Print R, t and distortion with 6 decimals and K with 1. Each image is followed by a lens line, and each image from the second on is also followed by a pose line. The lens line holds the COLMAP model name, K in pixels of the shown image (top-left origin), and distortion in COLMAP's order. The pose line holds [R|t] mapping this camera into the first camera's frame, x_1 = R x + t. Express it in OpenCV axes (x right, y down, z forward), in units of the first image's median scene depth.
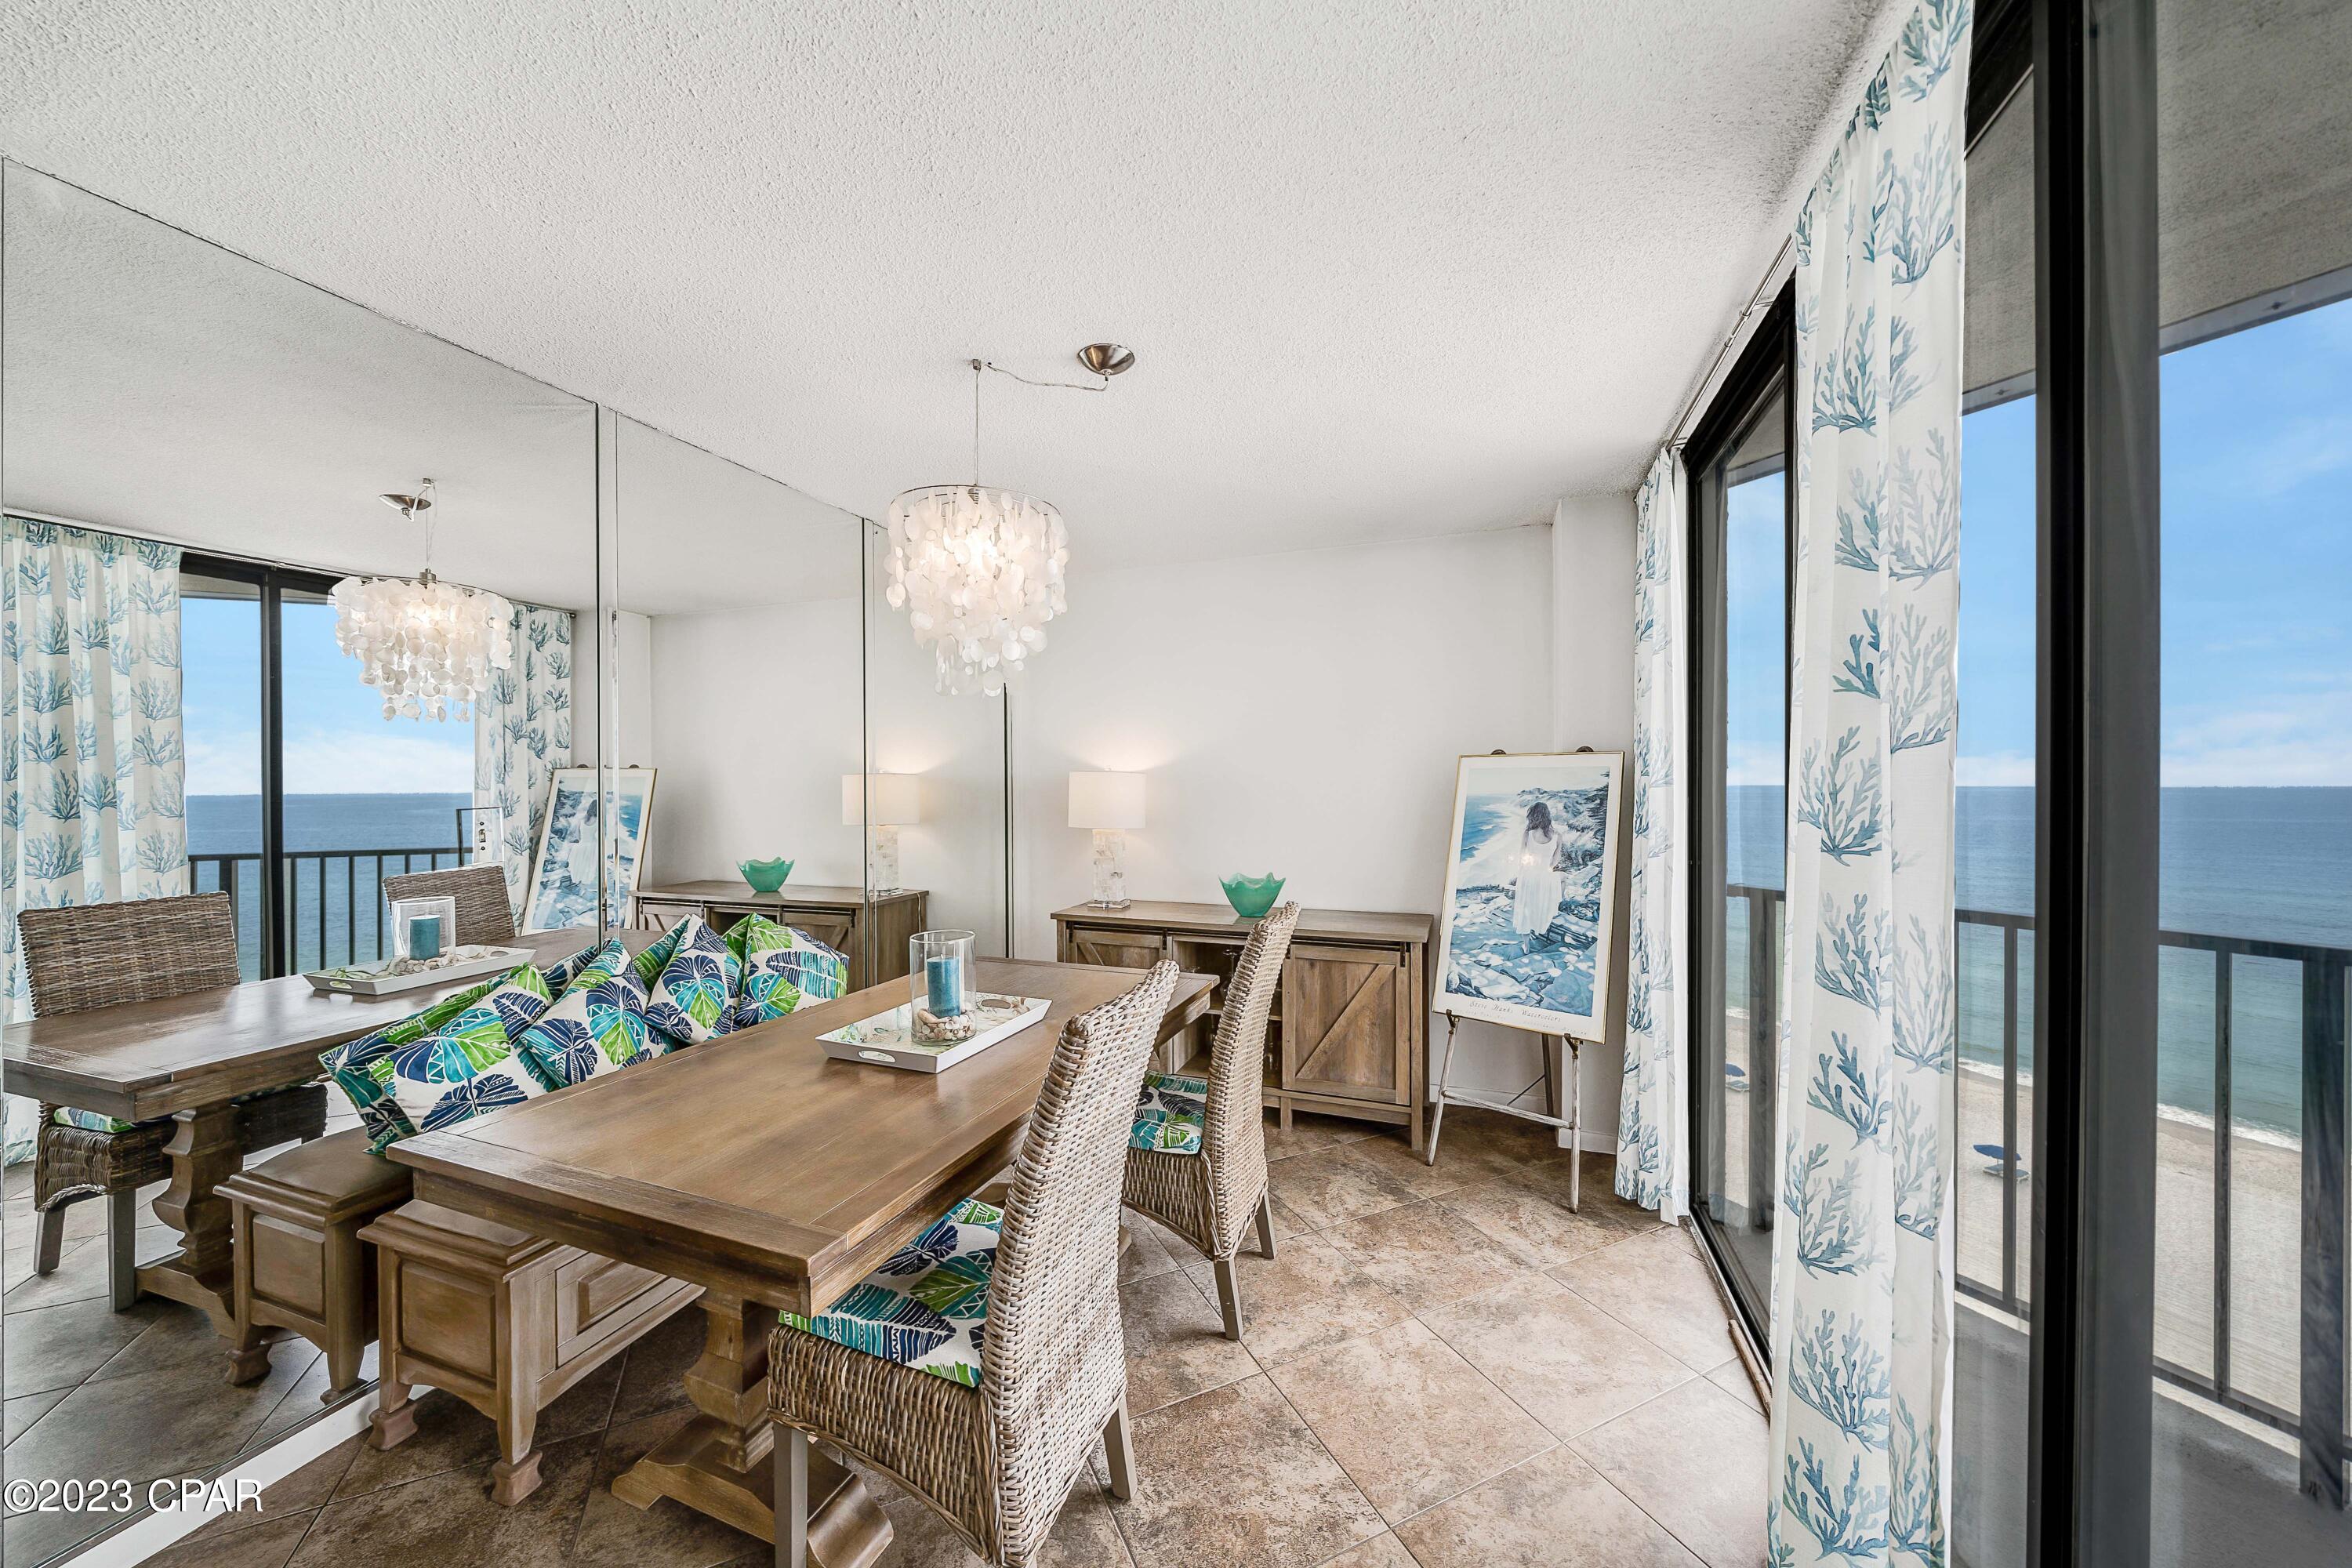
lens RADIAL K [[821.2, 0, 1159.7], [0, 821.2, 783.8], [0, 0, 1]] dist [-0.004685, 0.000483]
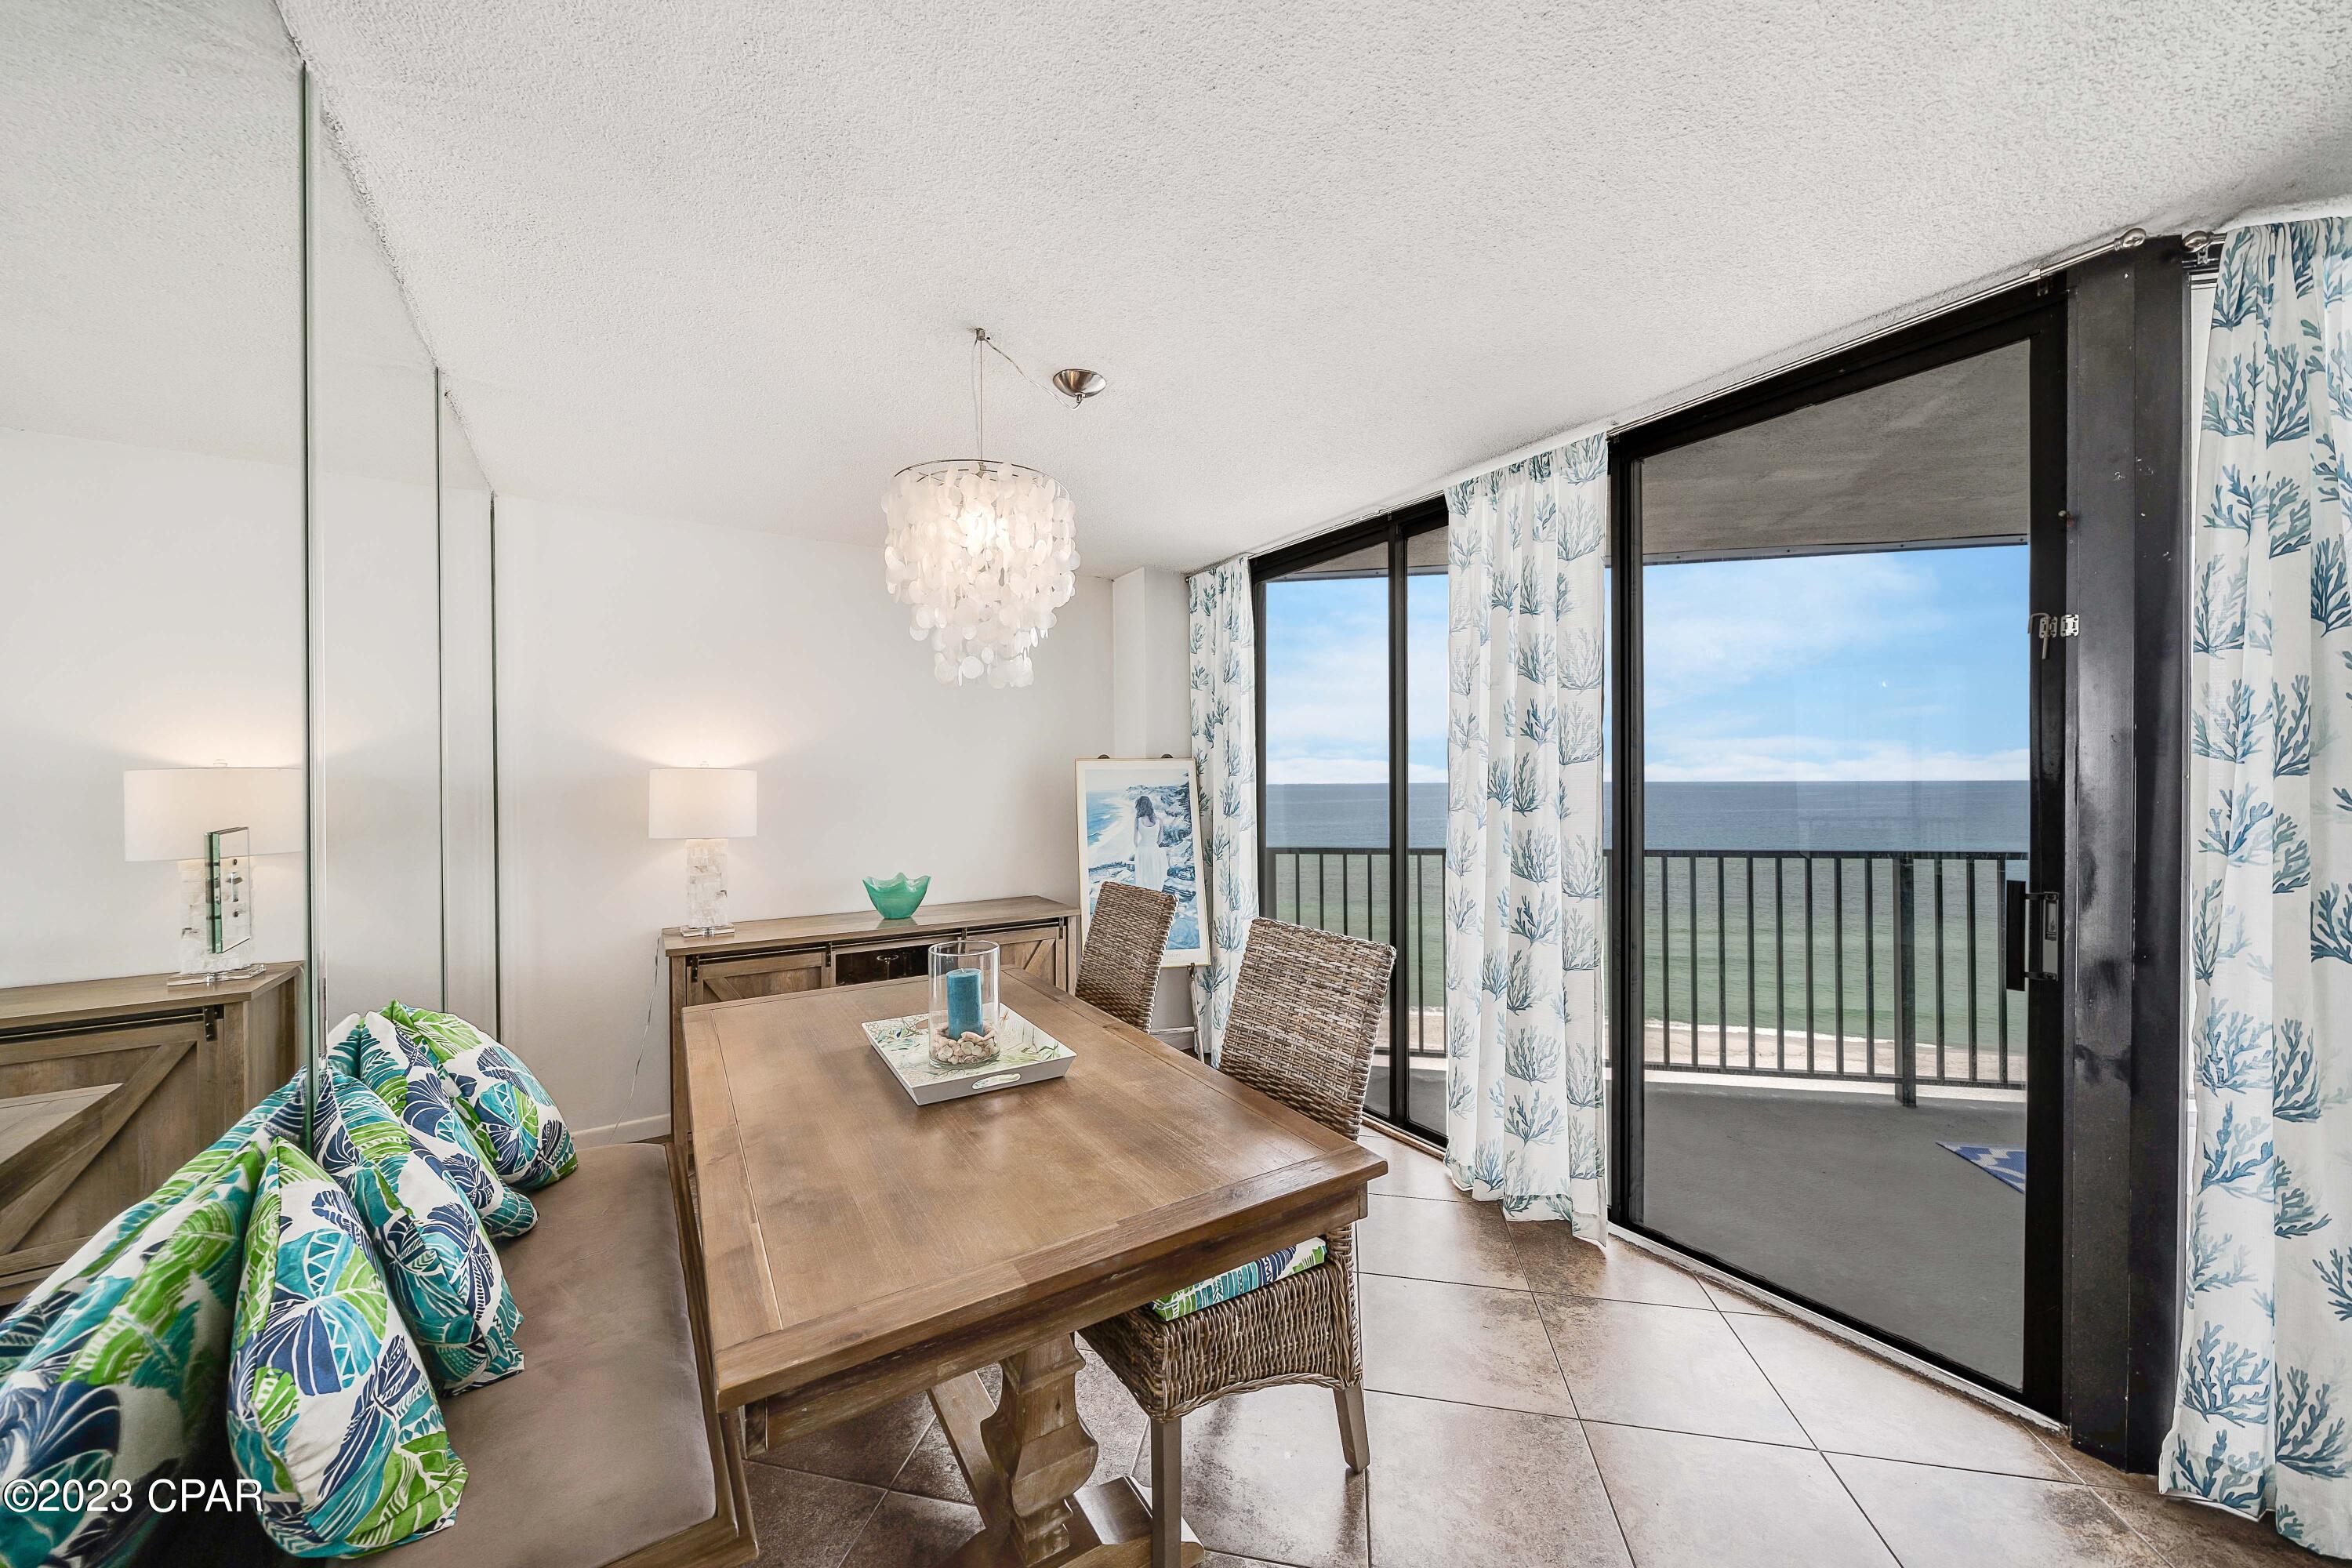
lens RADIAL K [[816.5, 0, 1166.1], [0, 816.5, 779.0], [0, 0, 1]] dist [-0.017681, 0.000072]
pose [[0.581842, 0.003237, 0.813296, -0.606692], [0.003034, 0.999976, -0.006150, 0.004092], [-0.813296, 0.006045, 0.581818, 0.221106]]
